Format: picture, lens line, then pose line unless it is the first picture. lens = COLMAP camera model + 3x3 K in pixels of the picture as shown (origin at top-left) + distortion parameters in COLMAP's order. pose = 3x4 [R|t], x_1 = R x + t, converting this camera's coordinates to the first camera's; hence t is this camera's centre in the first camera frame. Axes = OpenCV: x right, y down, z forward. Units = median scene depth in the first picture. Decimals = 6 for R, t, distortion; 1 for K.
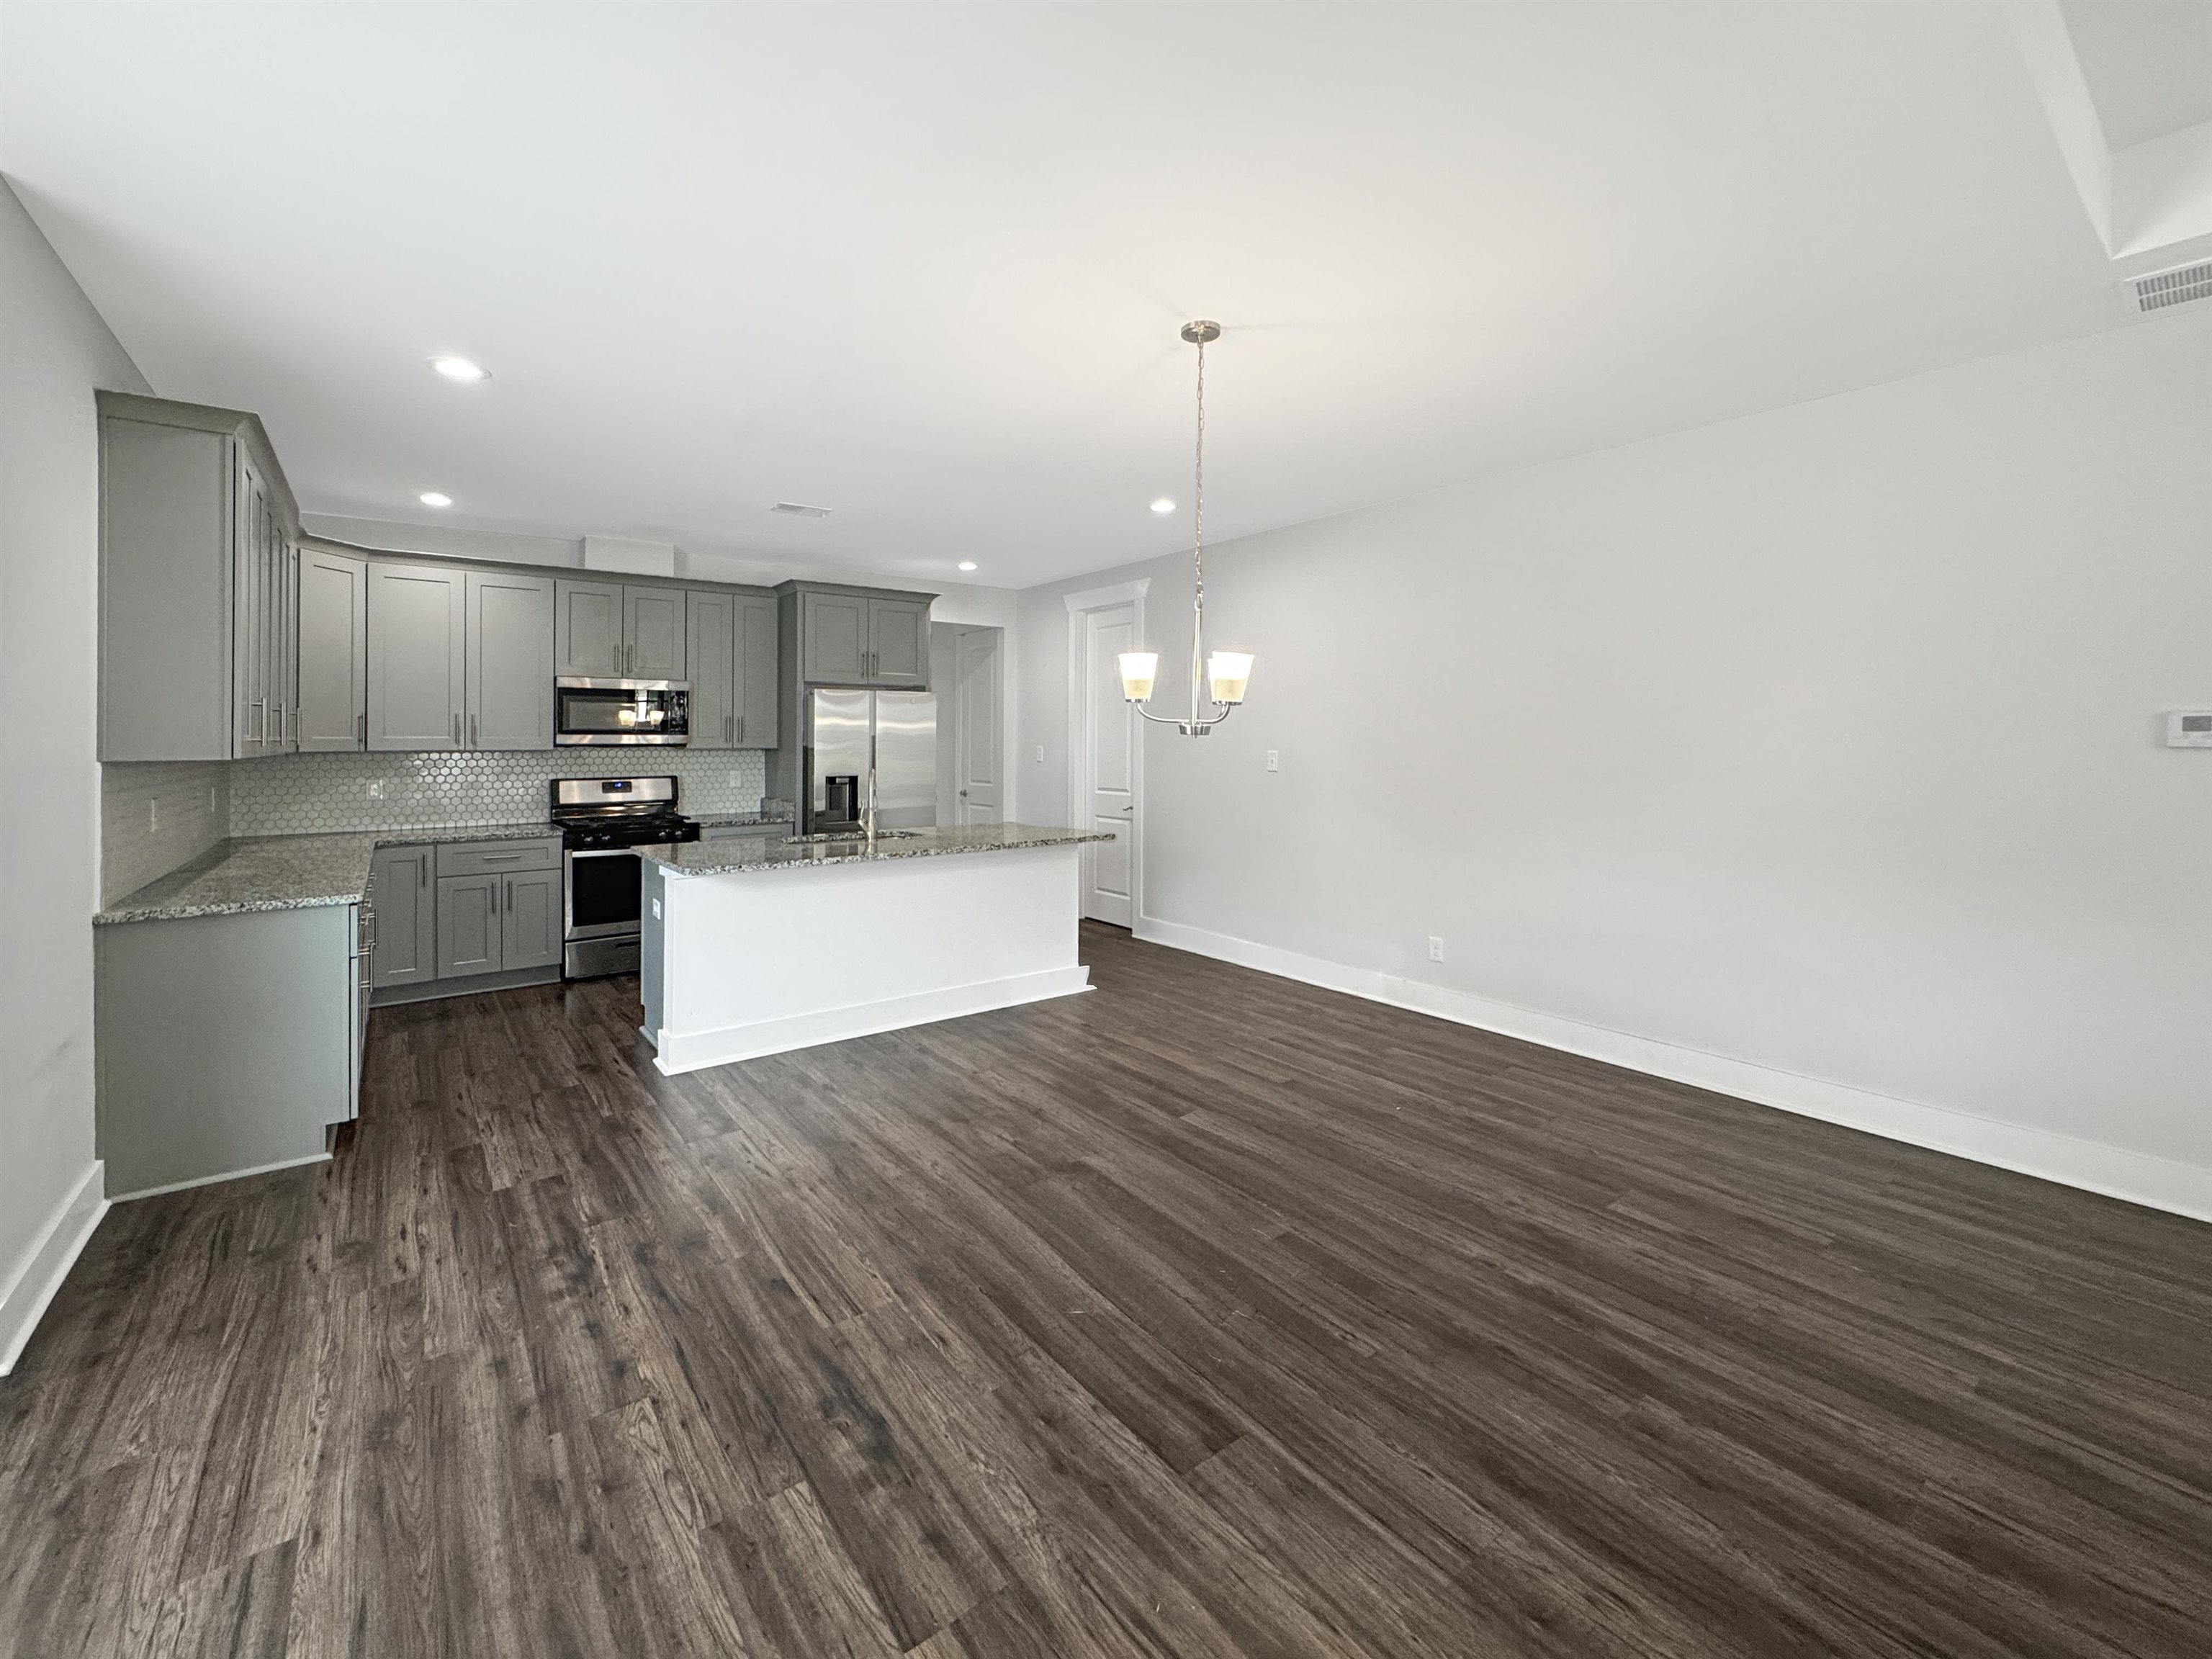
lens RADIAL K [[908.9, 0, 1077.6], [0, 908.9, 771.6], [0, 0, 1]] dist [-0.003621, -0.000456]
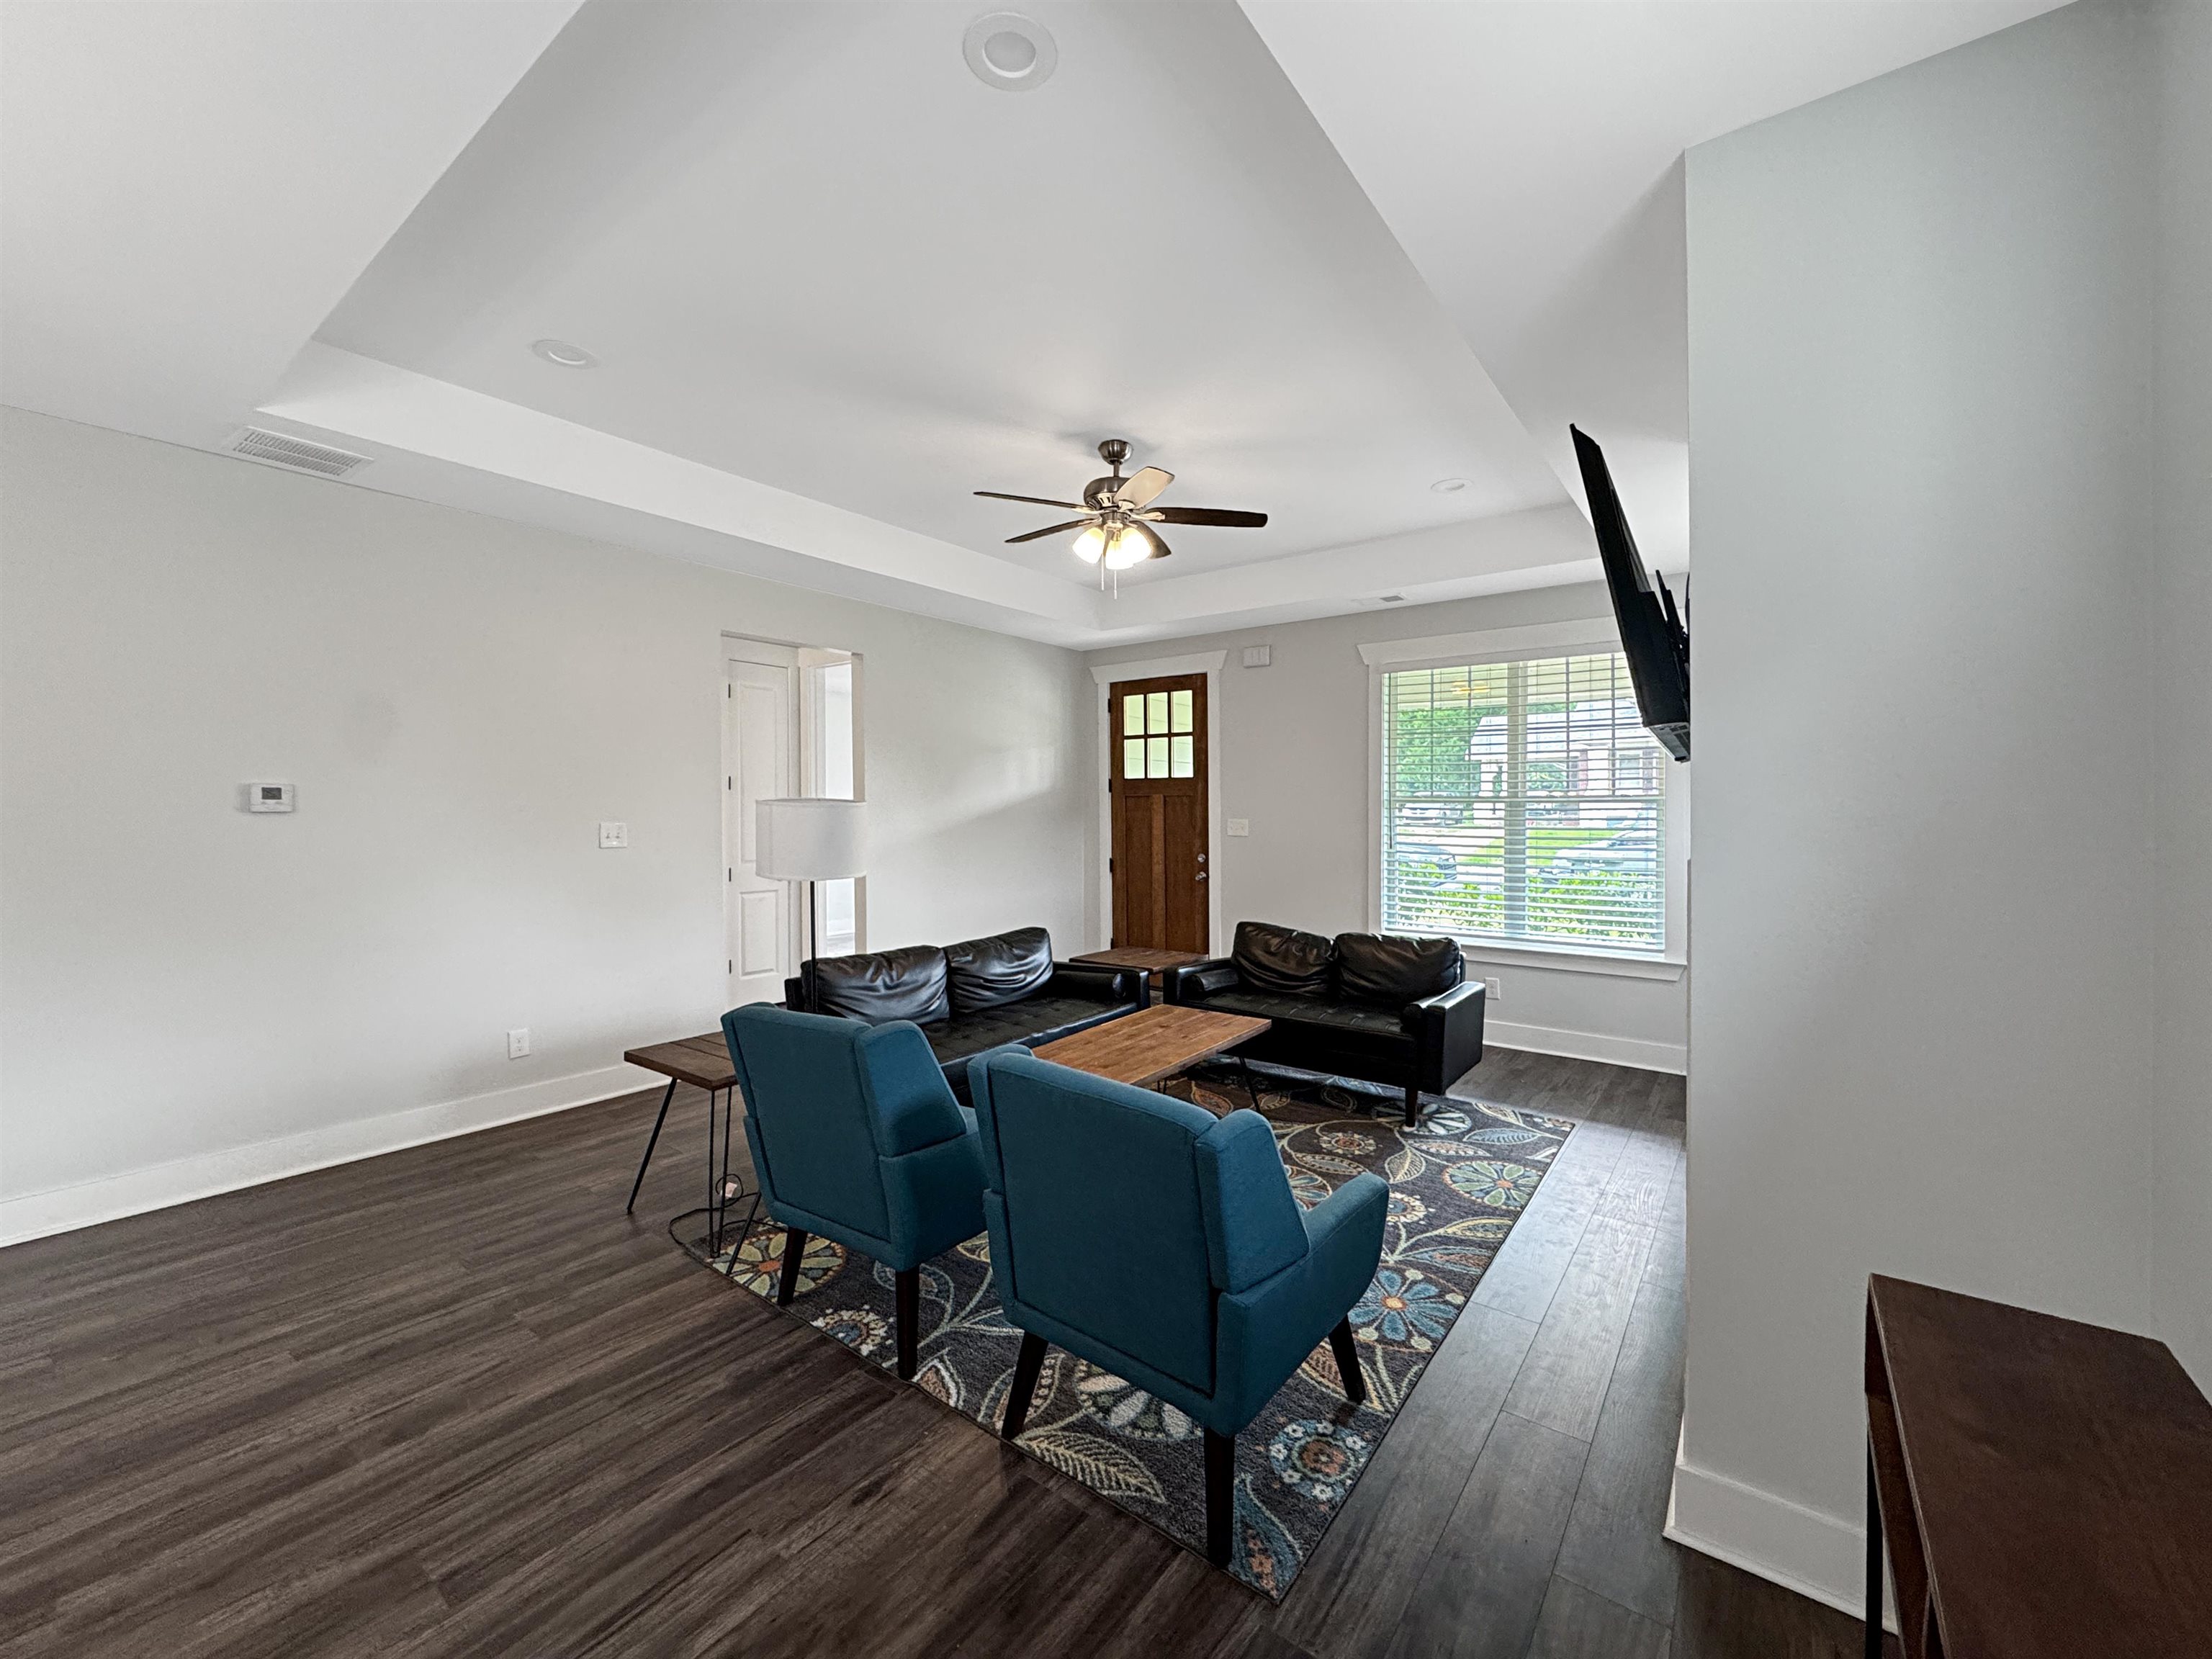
lens RADIAL K [[894.7, 0, 1116.5], [0, 894.7, 815.9], [0, 0, 1]] dist [-0.001443, 0.000070]
pose [[-0.283880, -0.008367, 0.958823, -0.345251], [0.026798, 0.999502, 0.016656, -0.007126], [-0.958485, 0.030423, -0.283515, 0.241966]]
